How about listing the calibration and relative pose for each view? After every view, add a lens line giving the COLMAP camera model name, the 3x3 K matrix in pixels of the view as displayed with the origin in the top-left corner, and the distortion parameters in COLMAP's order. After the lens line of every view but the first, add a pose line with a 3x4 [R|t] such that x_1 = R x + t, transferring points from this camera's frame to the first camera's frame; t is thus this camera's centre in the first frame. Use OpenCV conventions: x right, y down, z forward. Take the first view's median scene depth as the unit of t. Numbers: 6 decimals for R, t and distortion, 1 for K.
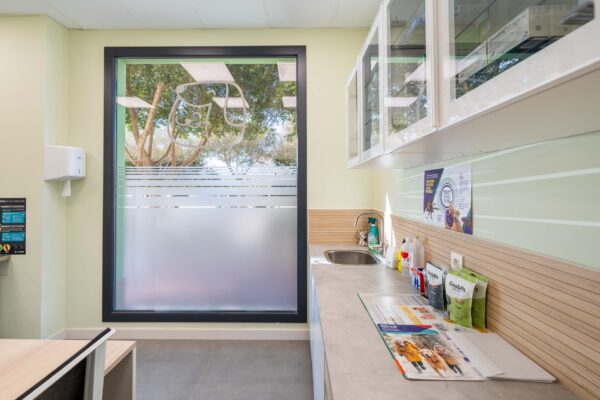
lens RADIAL K [[263.9, 0, 299.8], [0, 263.9, 192.5], [0, 0, 1]] dist [-0.000215, -0.000173]
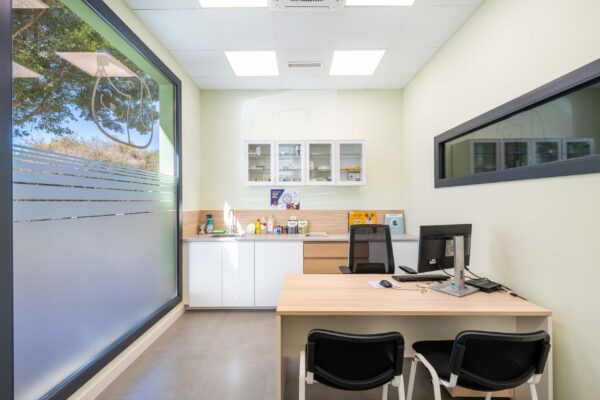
lens RADIAL K [[263.9, 0, 299.8], [0, 263.9, 192.5], [0, 0, 1]] dist [-0.000215, -0.000173]
pose [[-0.010879, 0.031226, 0.999453, -2.209022], [0.011626, 0.999449, -0.031099, 0.034094], [-0.999873, 0.011281, -0.011236, 0.807752]]
